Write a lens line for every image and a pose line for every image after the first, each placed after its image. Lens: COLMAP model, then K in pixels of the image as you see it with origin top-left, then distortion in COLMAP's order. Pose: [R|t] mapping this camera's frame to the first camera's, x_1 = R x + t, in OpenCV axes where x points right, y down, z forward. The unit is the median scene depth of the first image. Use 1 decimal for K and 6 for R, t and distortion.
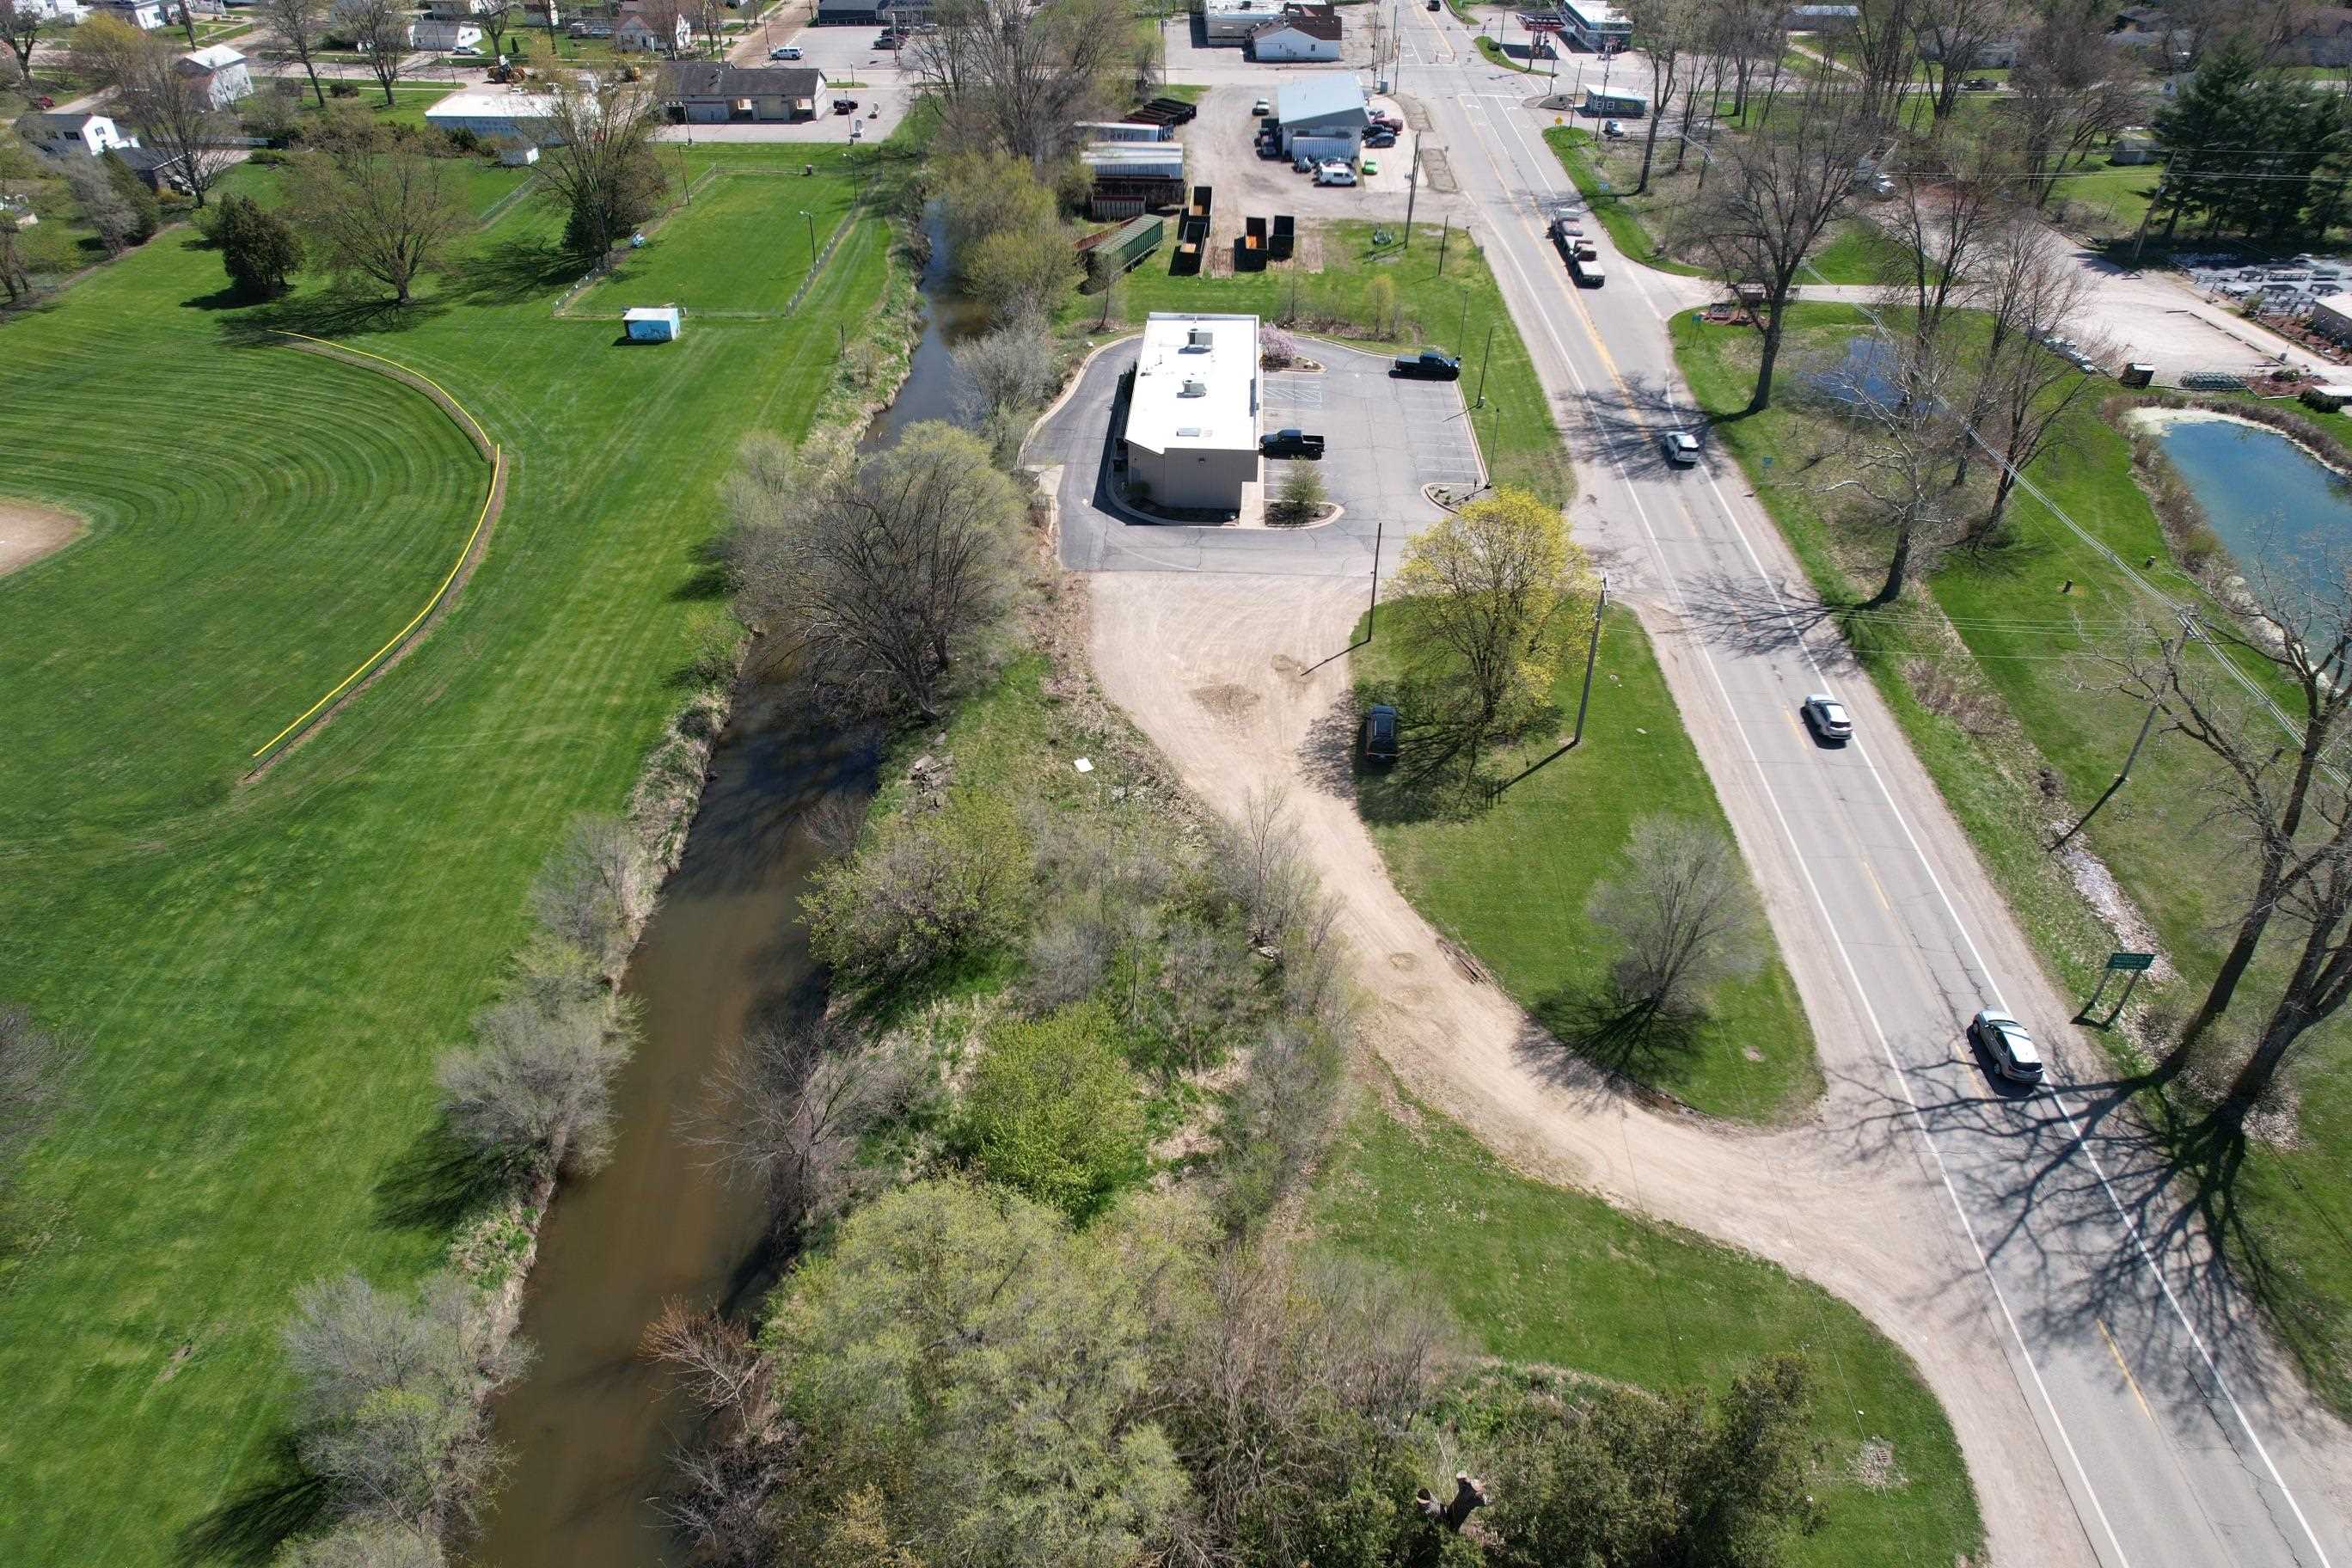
lens RADIAL K [[1491.4, 0, 1193.2], [0, 1491.4, 792.4], [0, 0, 1]] dist [-0.062490, 0.056772]
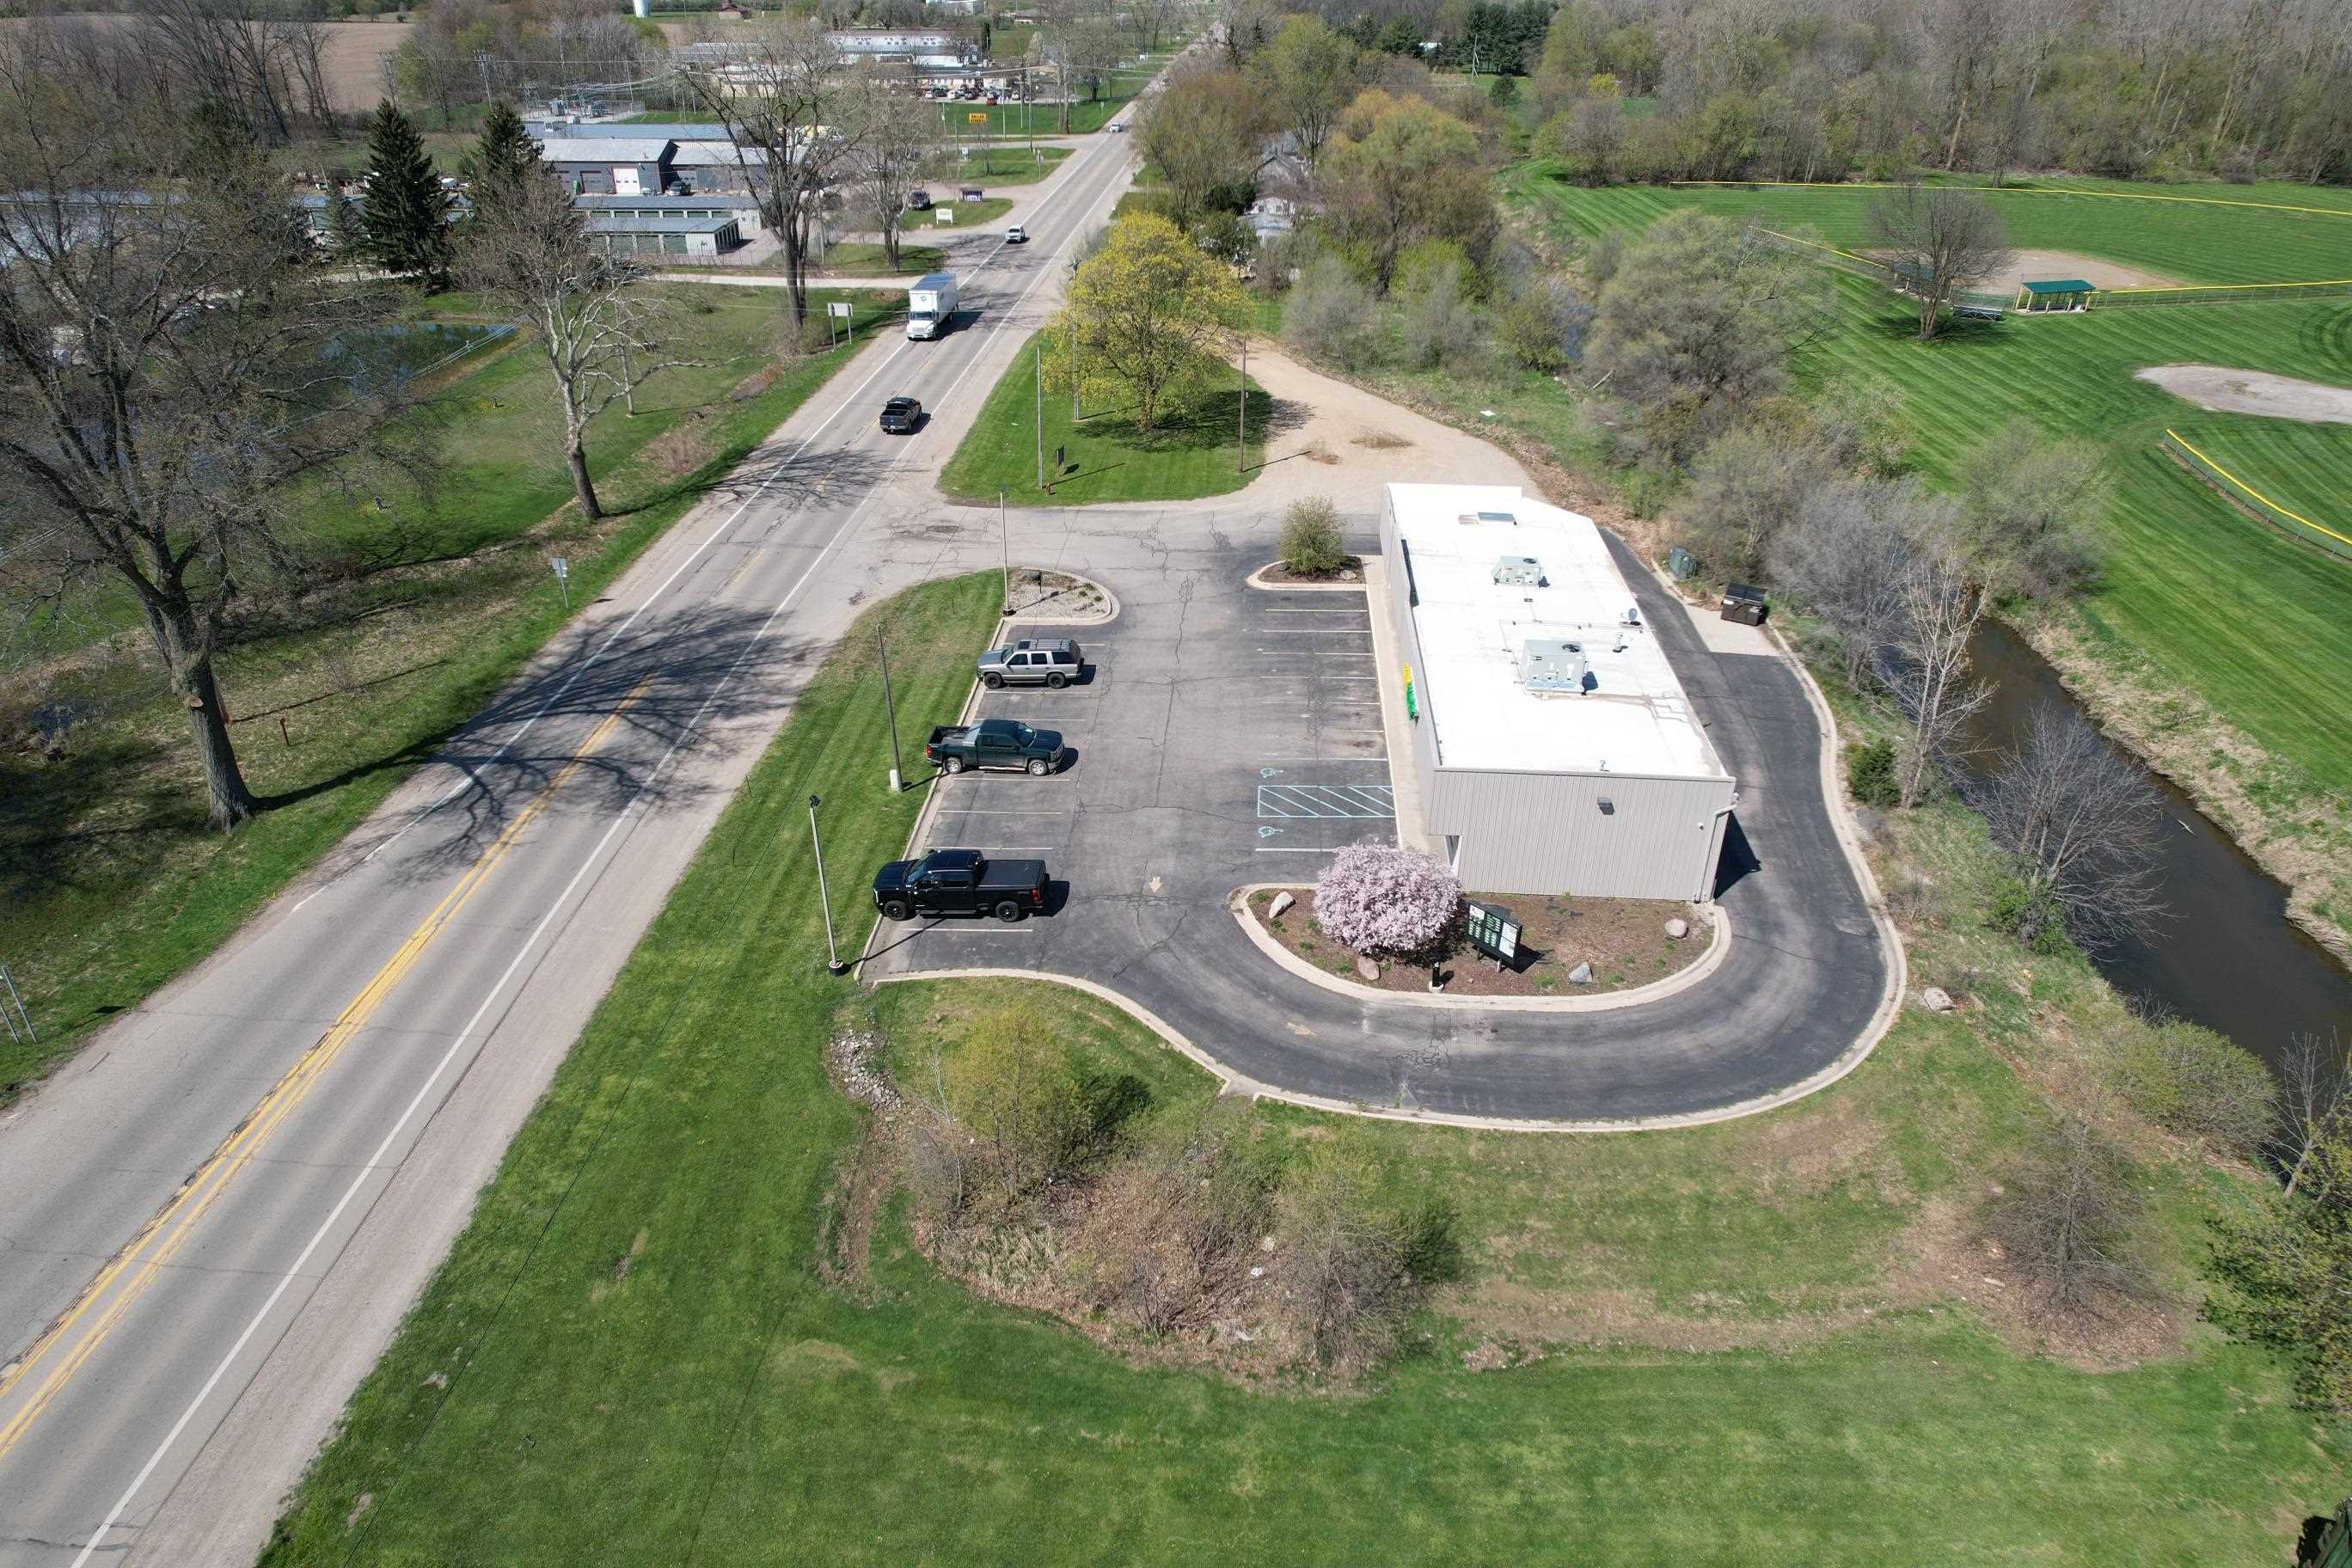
lens RADIAL K [[1491.4, 0, 1179.2], [0, 1491.4, 788.6], [0, 0, 1]] dist [-0.062490, 0.056772]
pose [[-0.999436, -0.030287, 0.014491, 0.103699], [0.000949, 0.405937, 0.913901, -0.671207], [-0.033562, 0.913399, -0.405679, 1.184711]]
